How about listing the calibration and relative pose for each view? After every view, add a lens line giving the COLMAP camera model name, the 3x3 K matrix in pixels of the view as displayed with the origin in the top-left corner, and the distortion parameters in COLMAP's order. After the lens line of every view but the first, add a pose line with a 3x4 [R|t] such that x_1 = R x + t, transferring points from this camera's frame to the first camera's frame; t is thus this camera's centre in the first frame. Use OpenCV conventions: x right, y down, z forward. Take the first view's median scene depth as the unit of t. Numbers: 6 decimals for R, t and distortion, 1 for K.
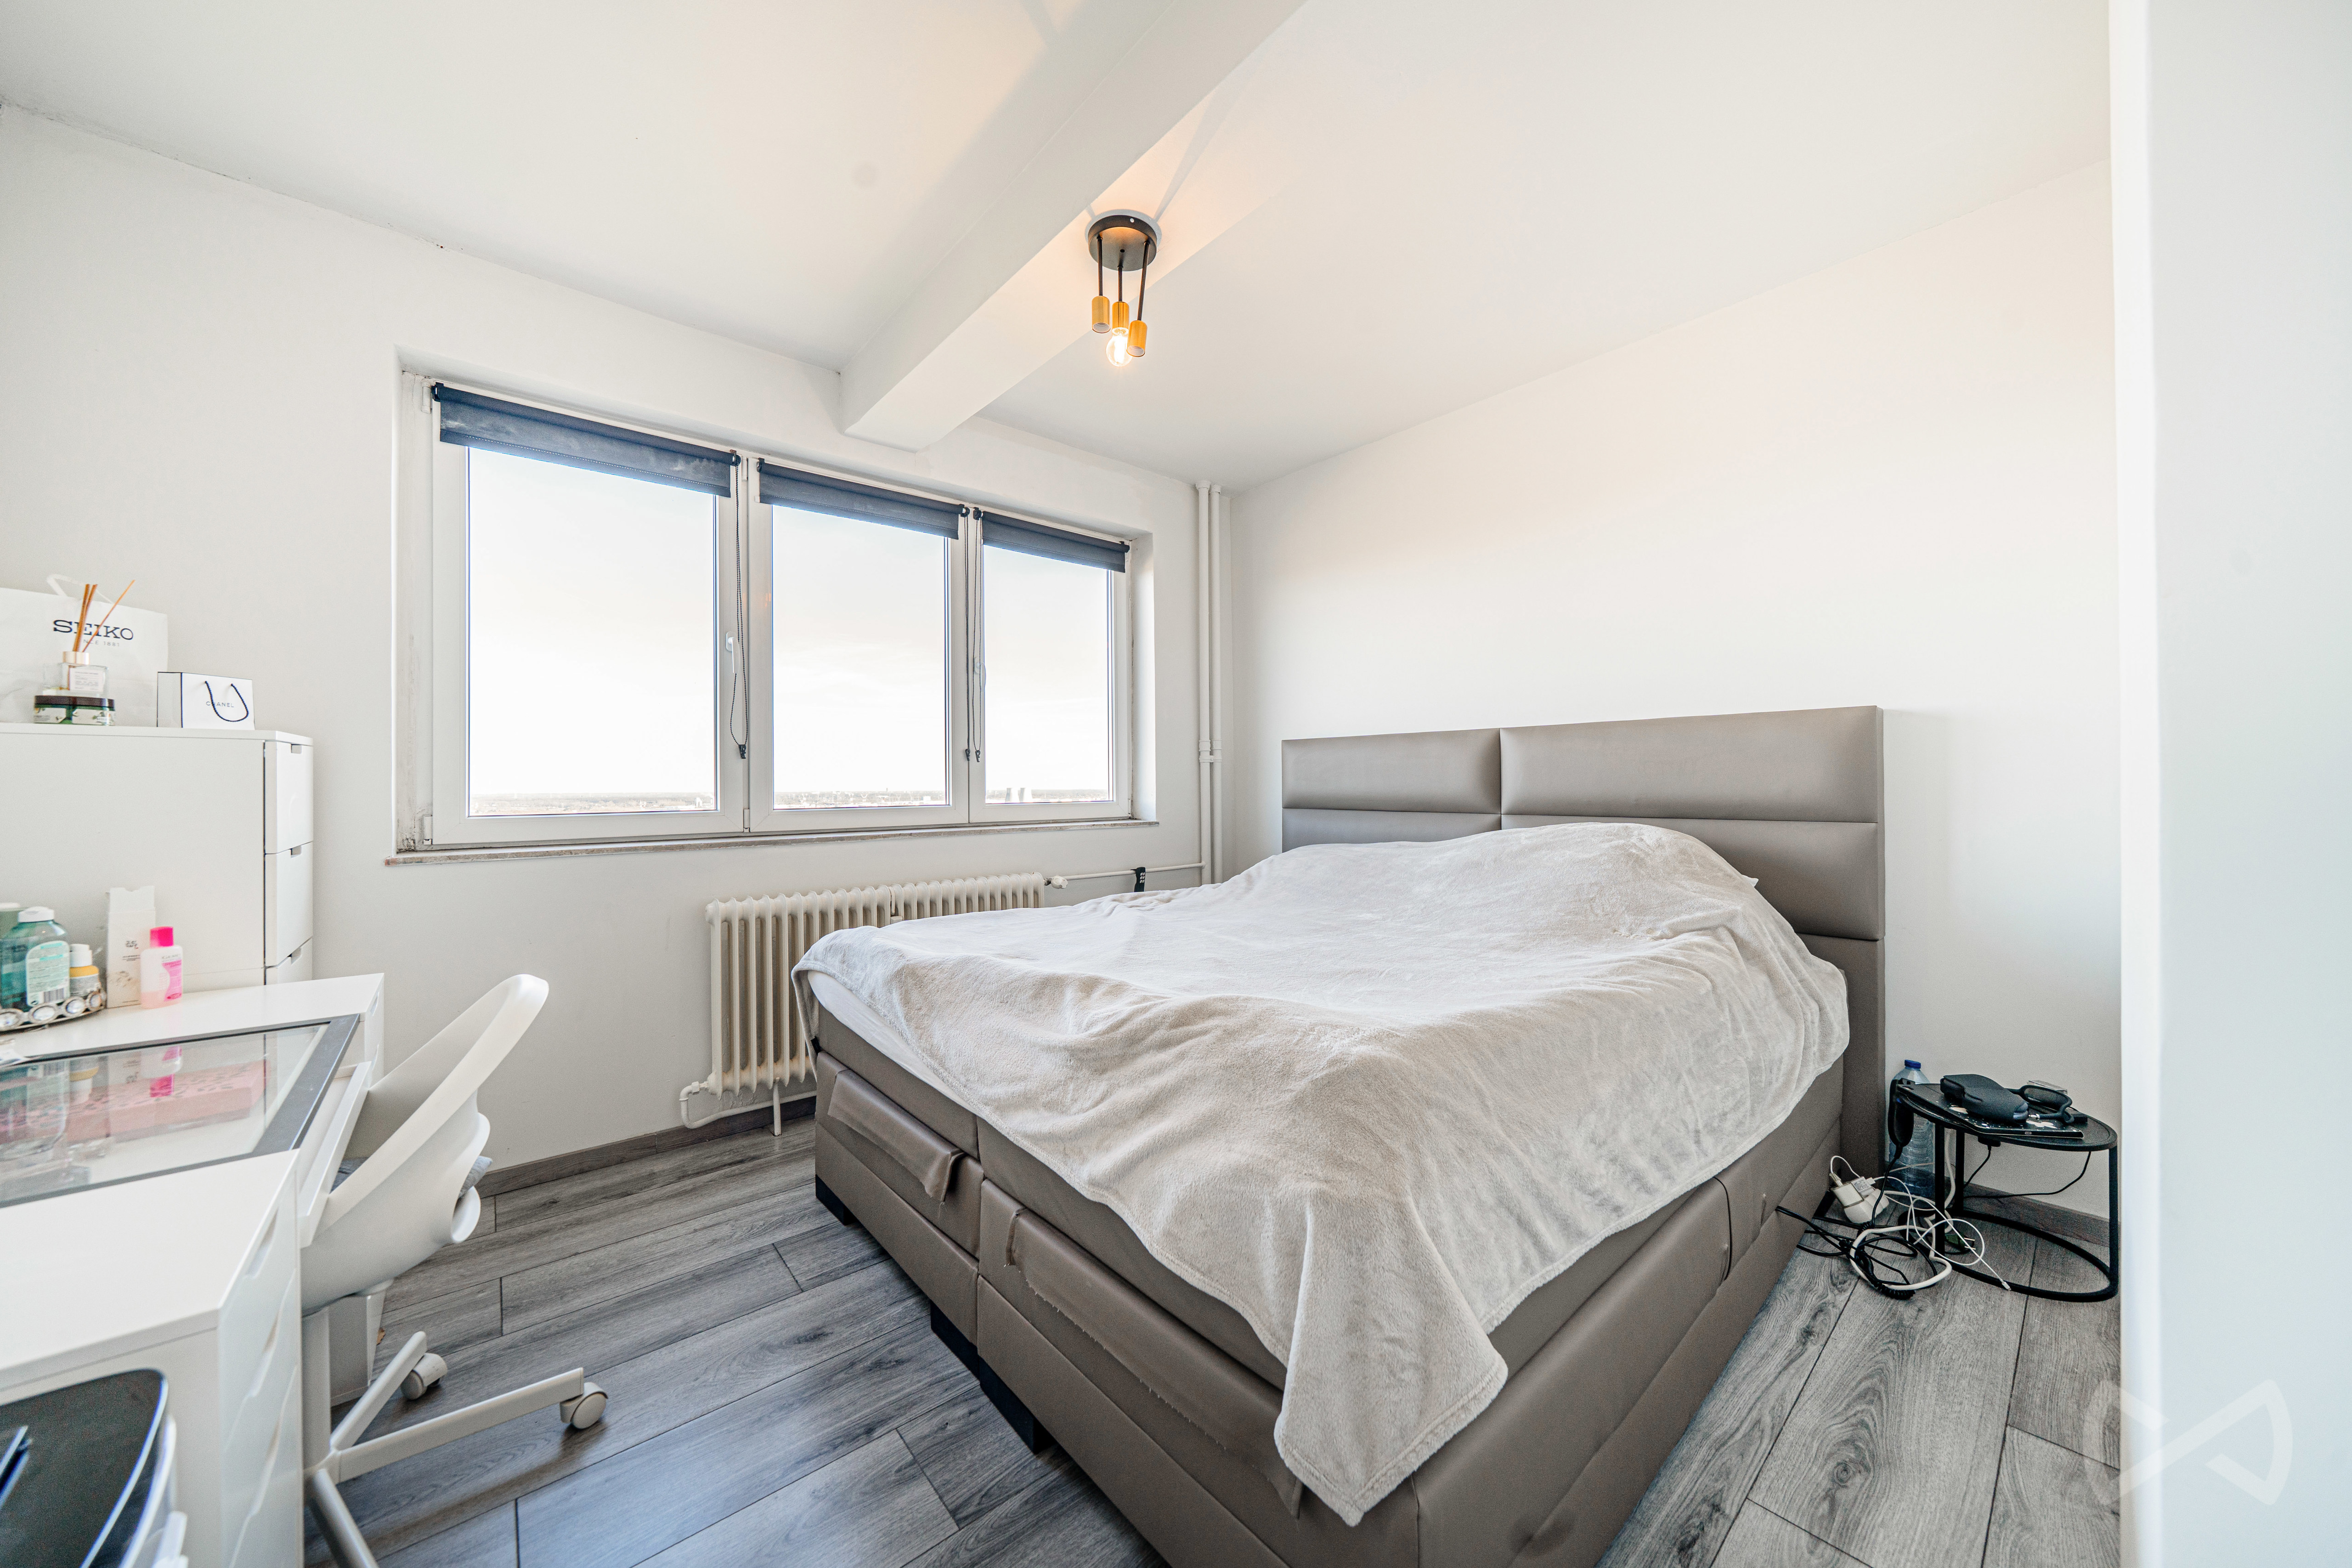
lens RADIAL K [[805.7, 0, 1165.2], [0, 805.7, 782.2], [0, 0, 1]] dist [-0.003192, -0.000405]
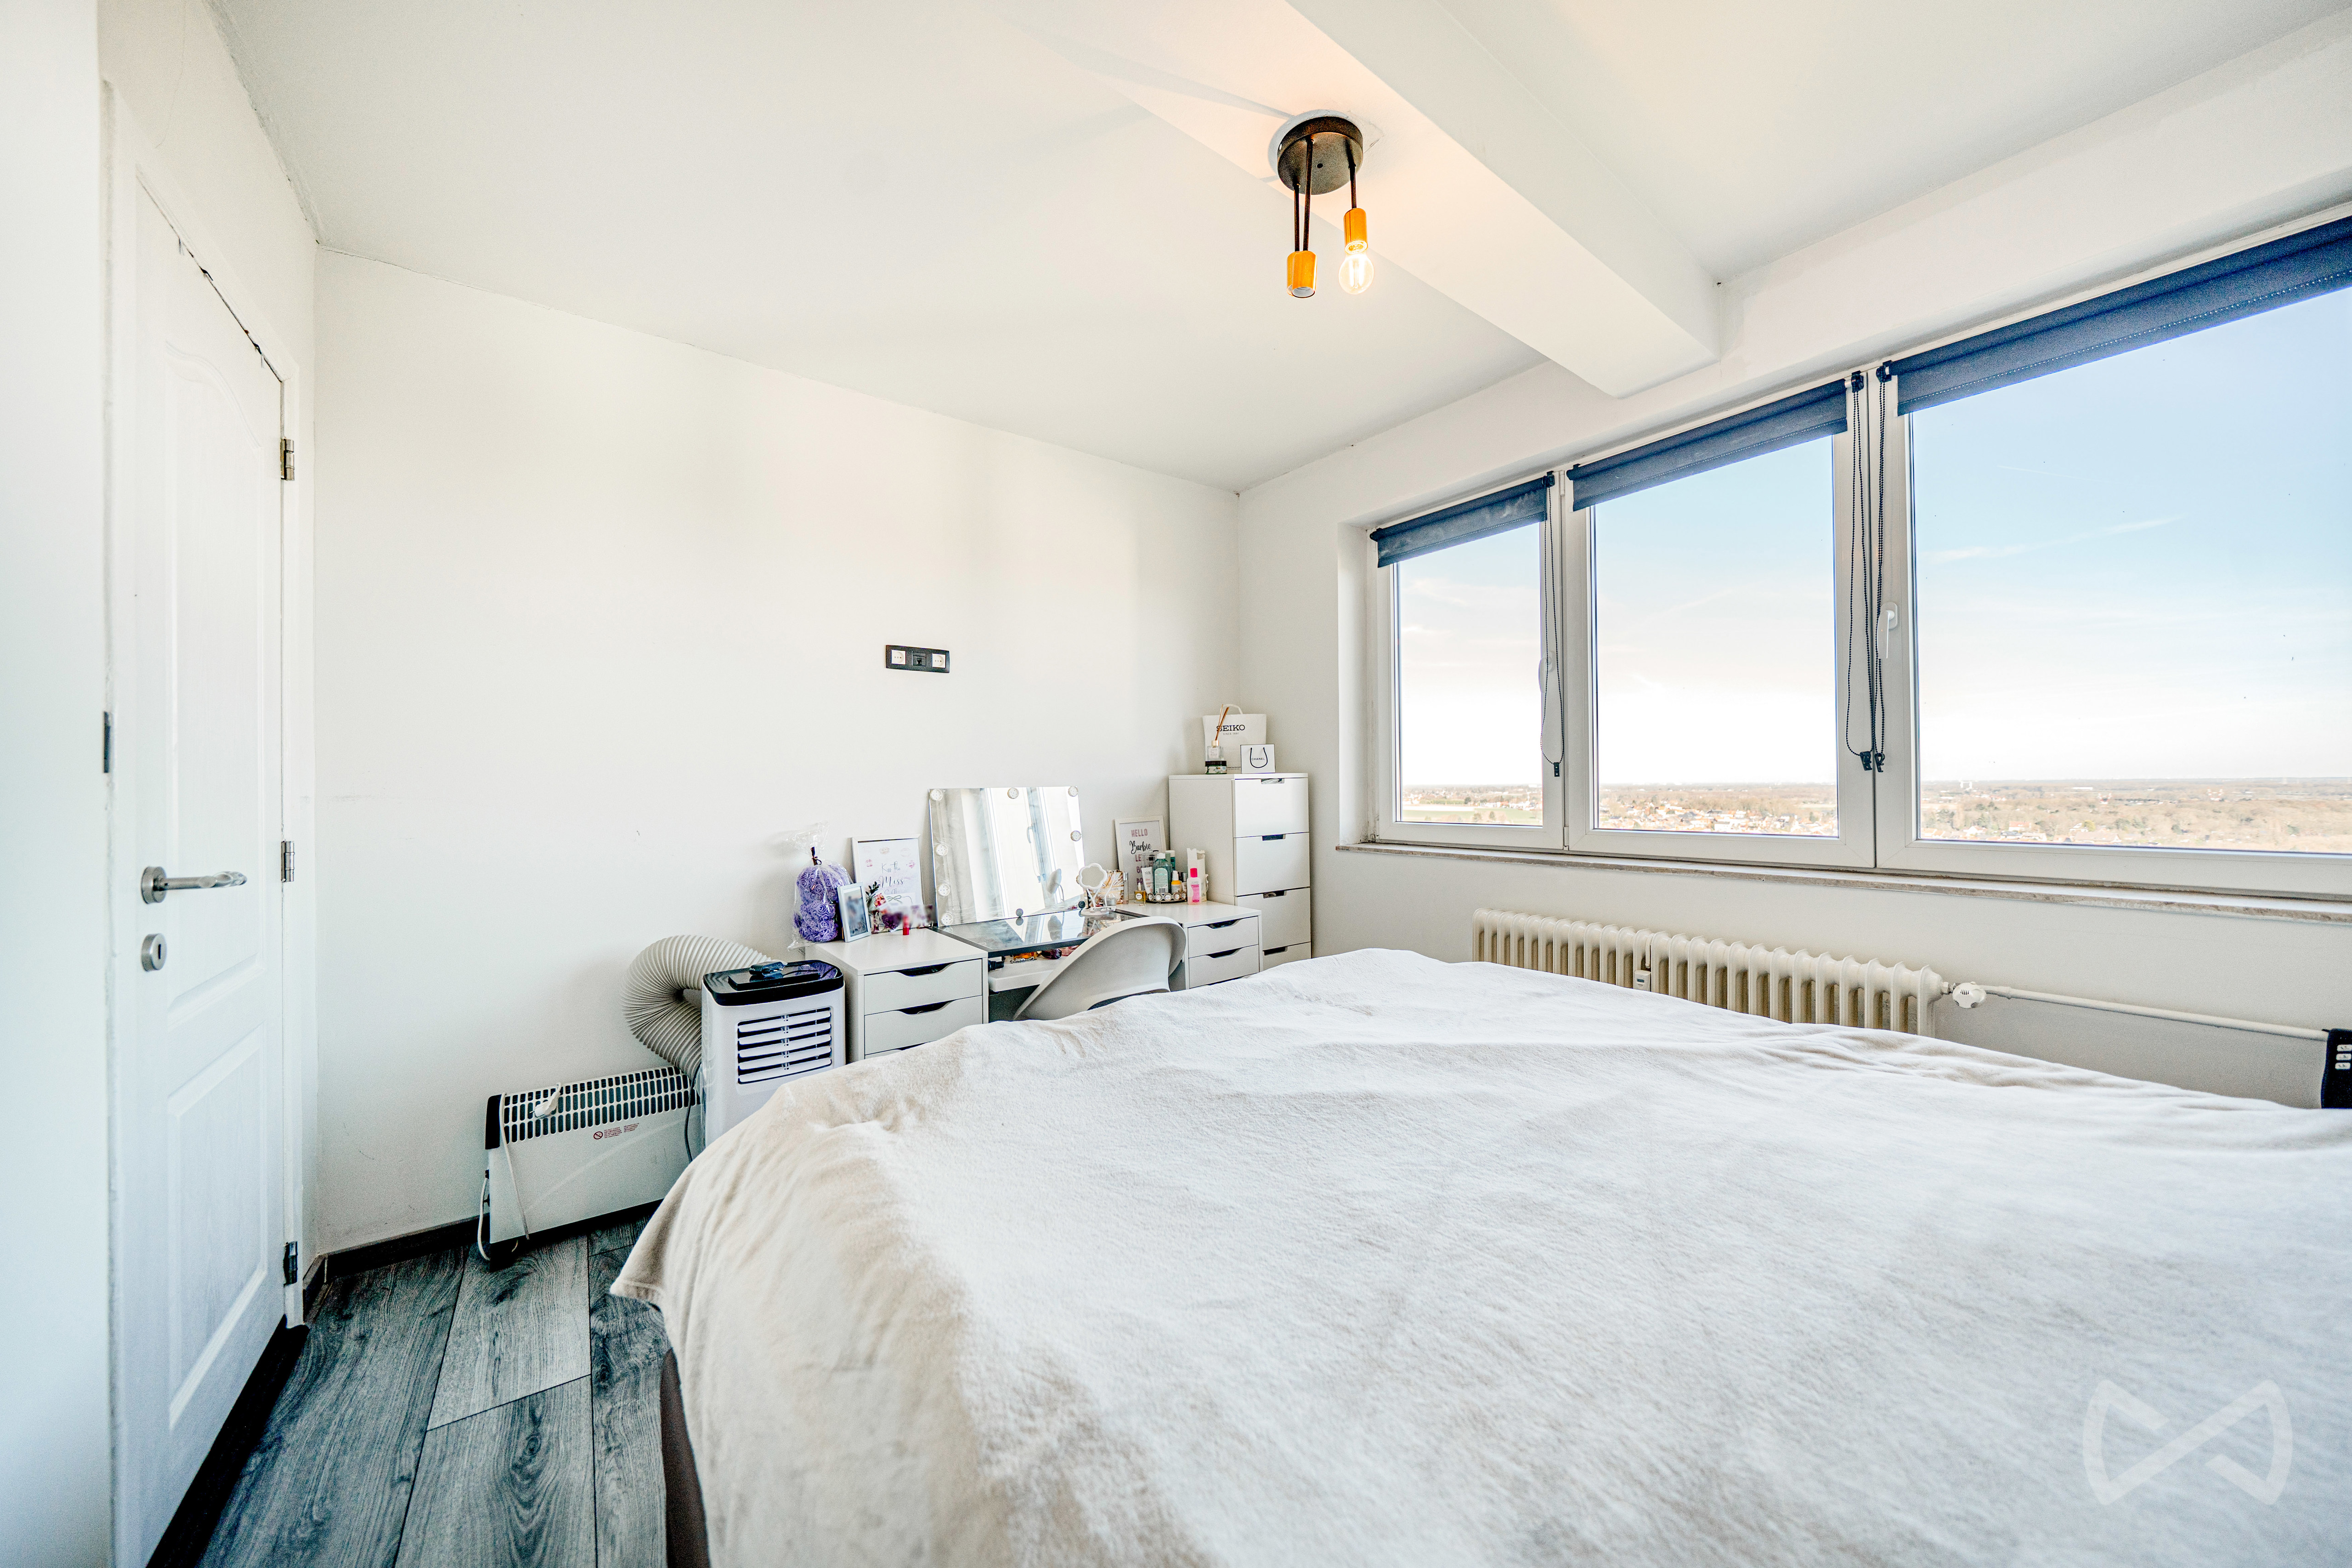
lens RADIAL K [[805.7, 0, 1095.4], [0, 805.7, 785.5], [0, 0, 1]] dist [-0.003192, -0.000405]
pose [[-0.125138, 0.008787, -0.992100, 0.531711], [0.012737, 0.999893, 0.007250, -0.033247], [0.992058, -0.011729, -0.125236, 0.552401]]
